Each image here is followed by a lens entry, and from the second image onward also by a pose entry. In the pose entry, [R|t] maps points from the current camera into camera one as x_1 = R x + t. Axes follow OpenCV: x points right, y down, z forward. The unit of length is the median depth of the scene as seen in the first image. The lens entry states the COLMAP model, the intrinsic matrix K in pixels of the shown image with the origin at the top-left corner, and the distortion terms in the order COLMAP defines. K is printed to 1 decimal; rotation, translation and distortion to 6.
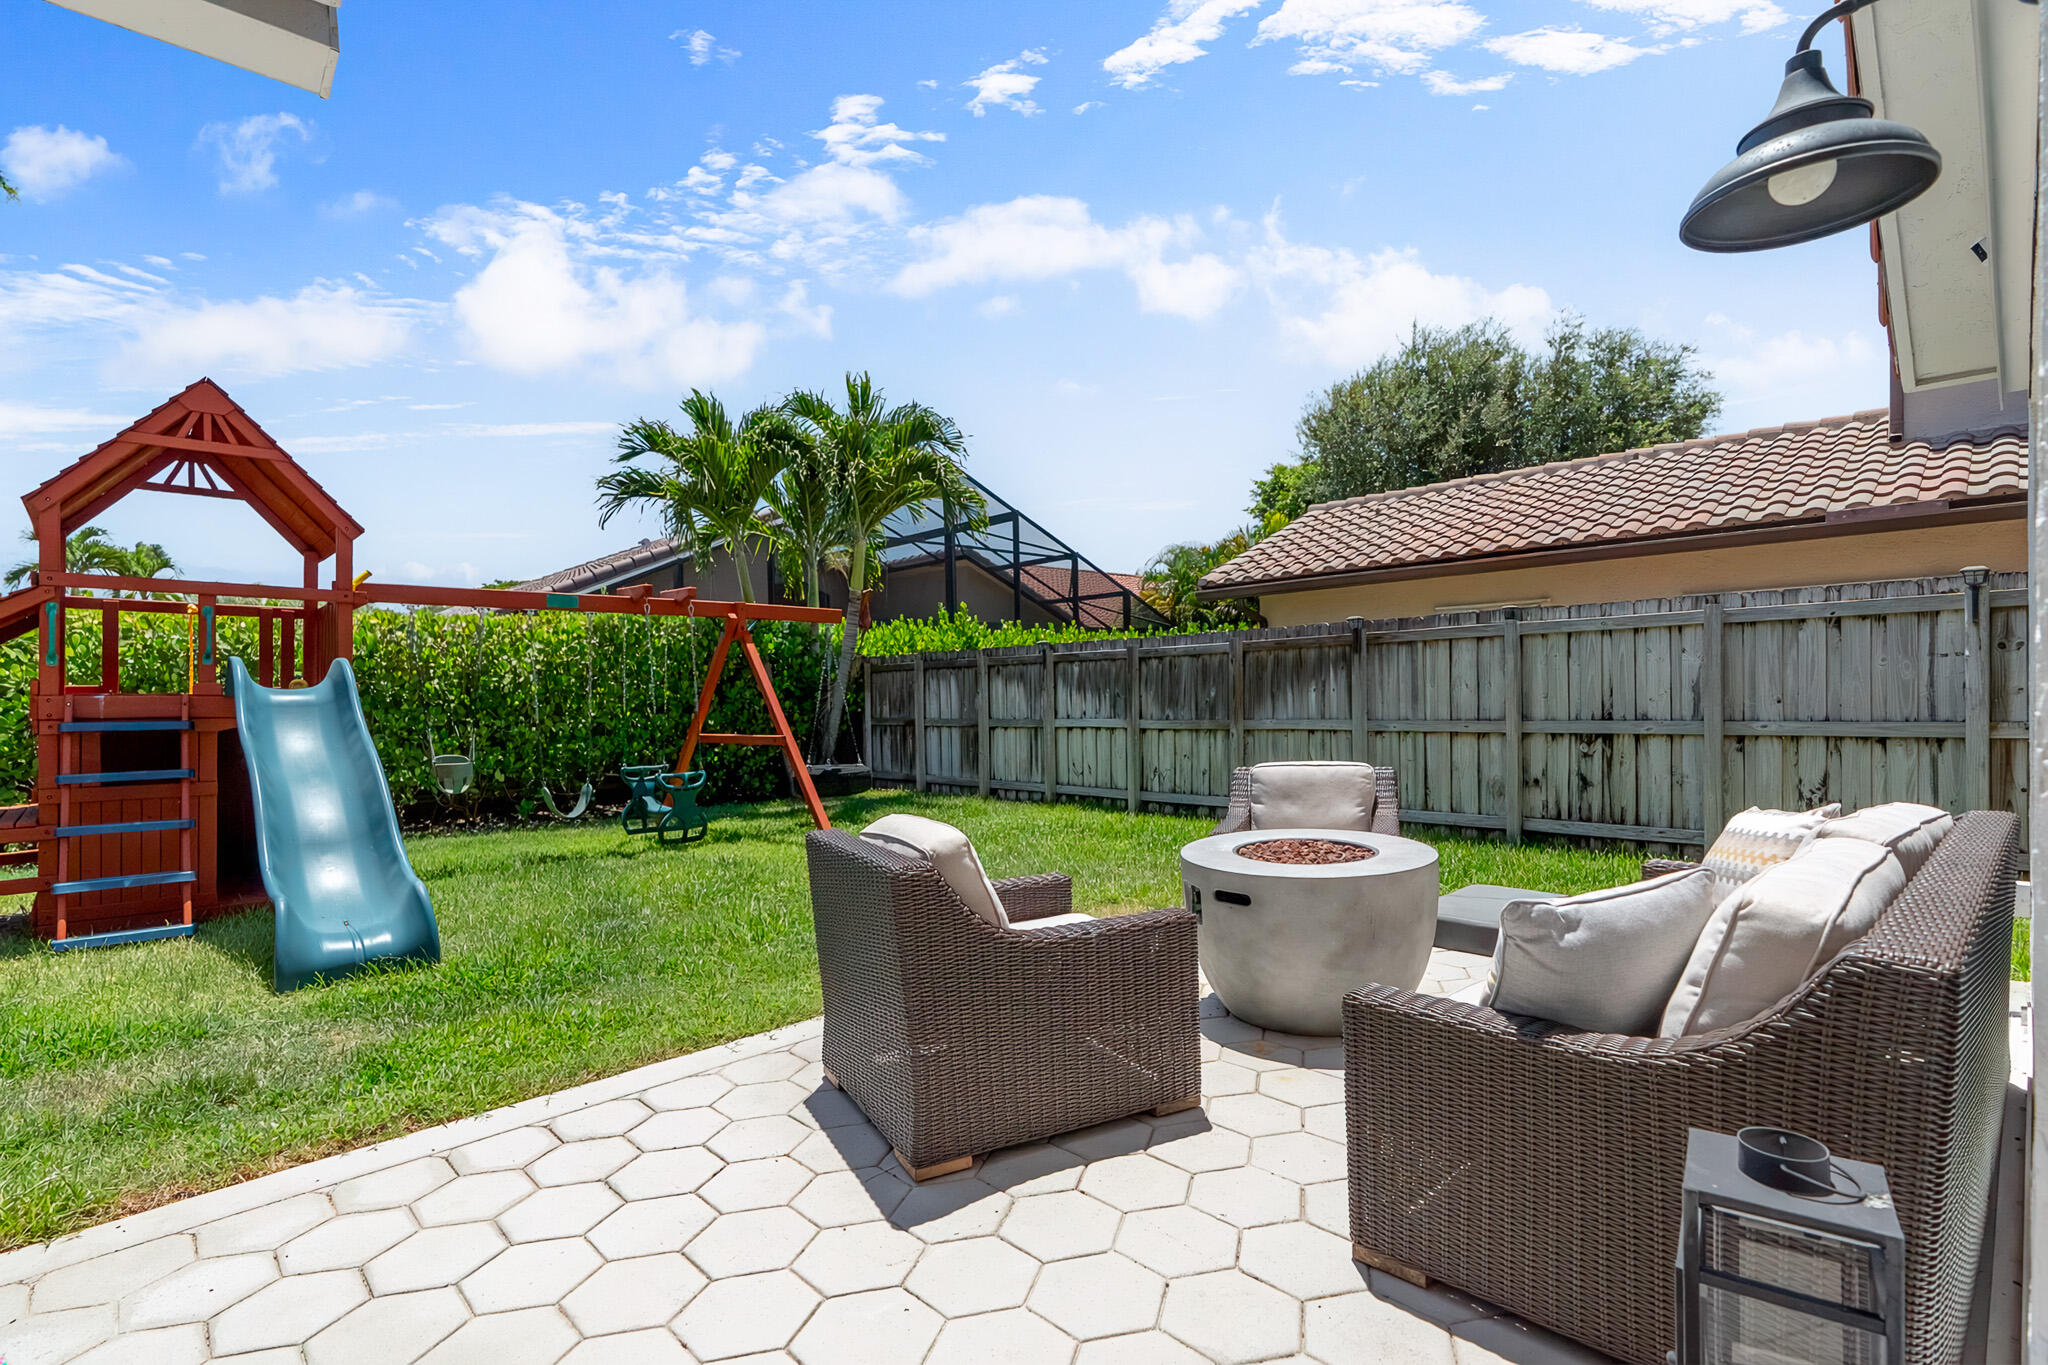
lens RADIAL K [[933.0, 0, 1019.5], [0, 933.0, 711.5], [0, 0, 1]] dist [-0.000513, -0.000176]
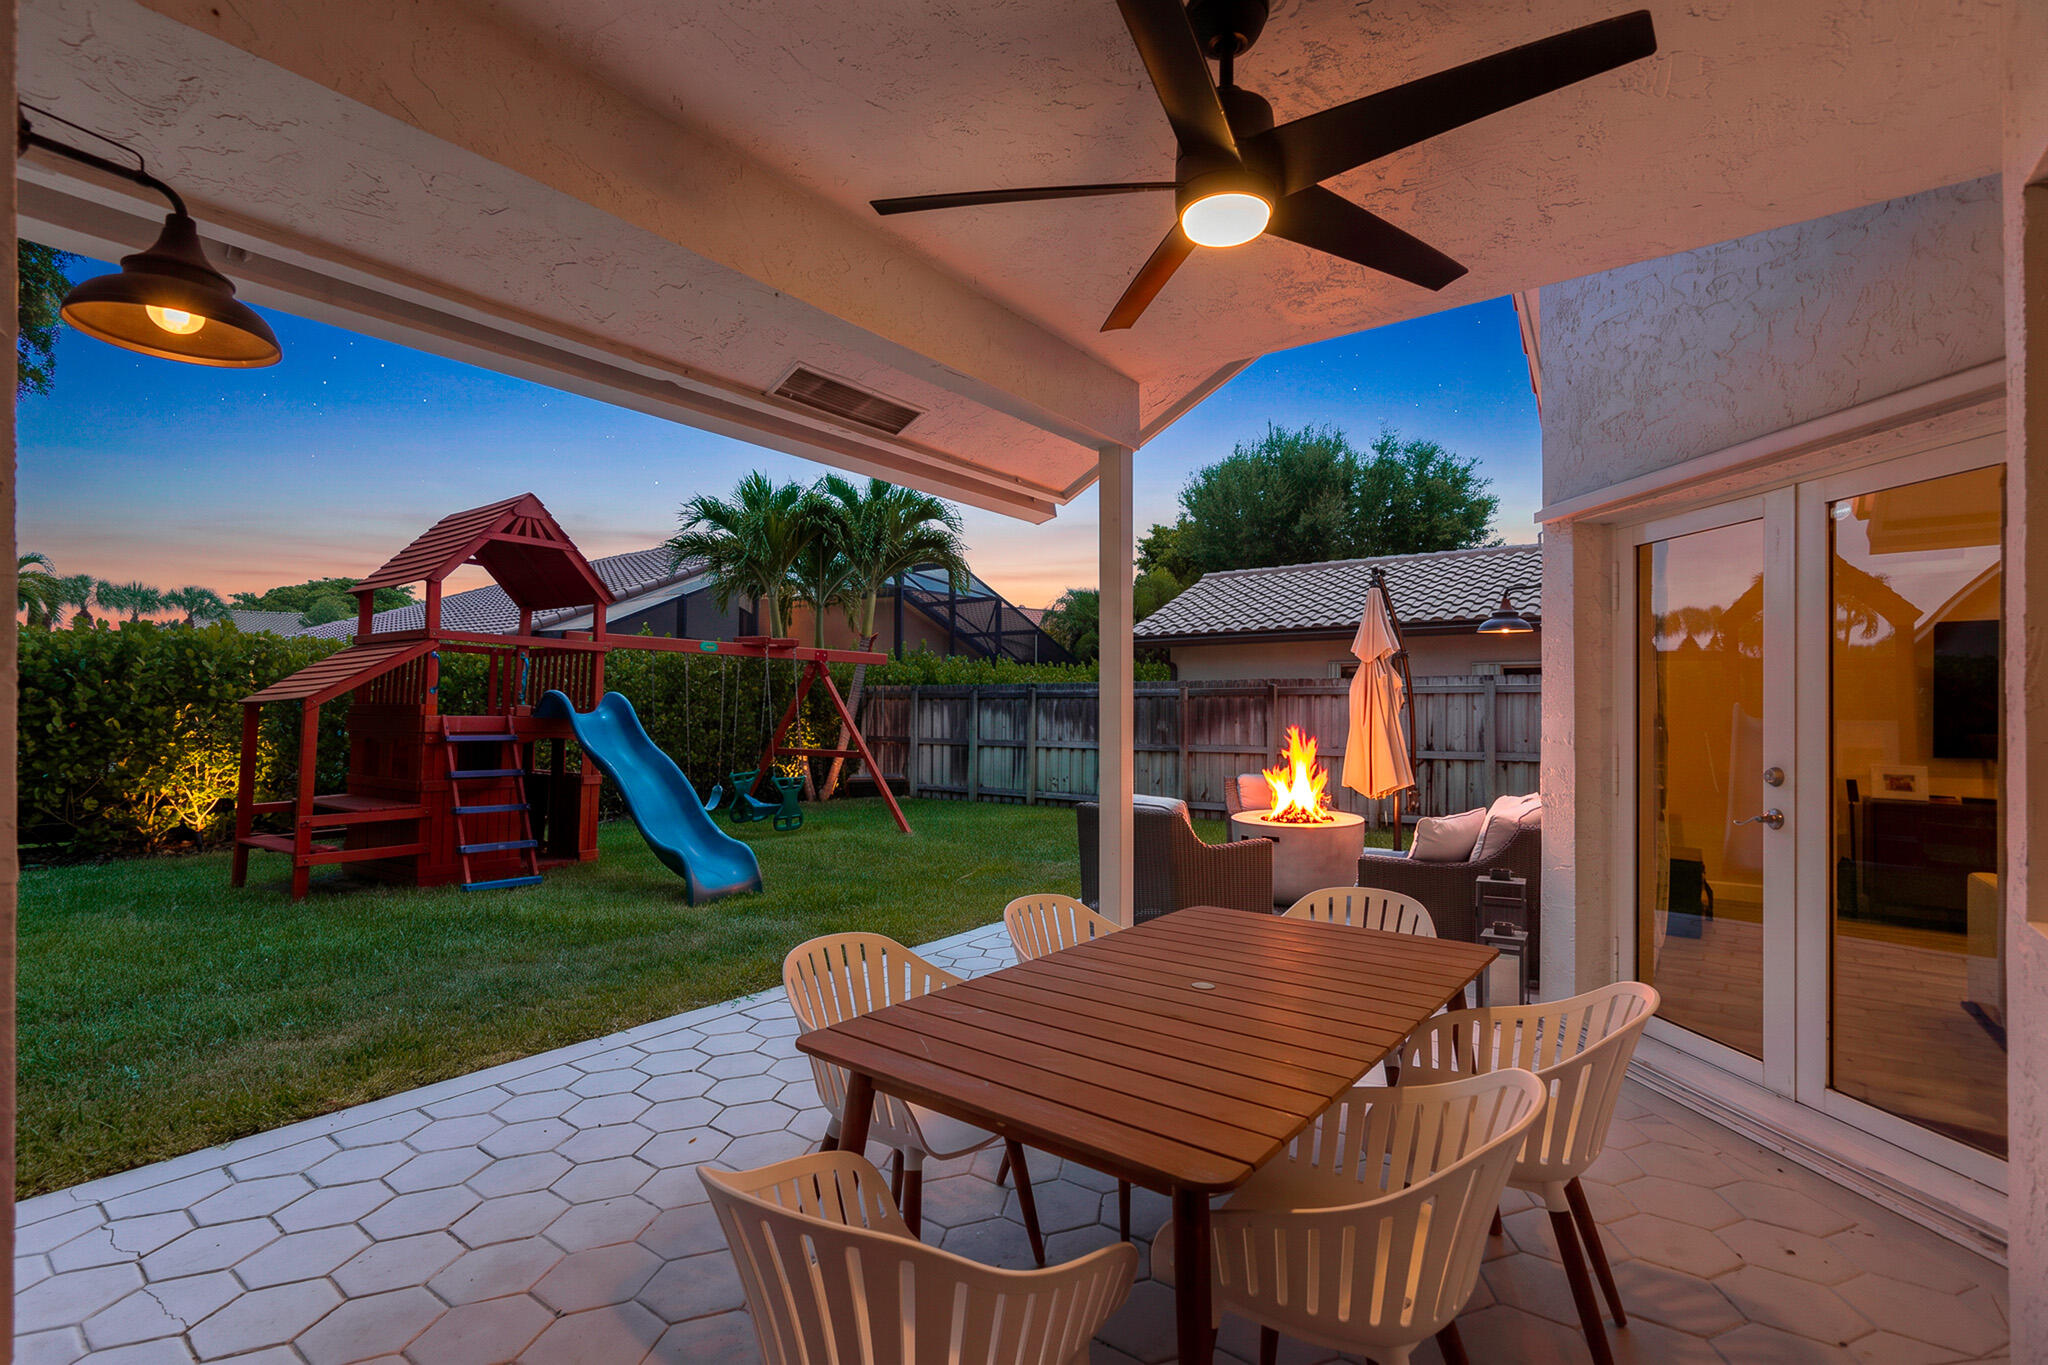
lens RADIAL K [[925.4, 0, 1016.9], [0, 925.4, 681.3], [0, 0, 1]] dist [-0.004727, 0.000340]
pose [[0.986619, 0.028451, 0.160540, -0.189880], [-0.020216, 0.998406, -0.052698, -0.006491], [-0.161783, 0.048747, 0.985622, -0.262944]]
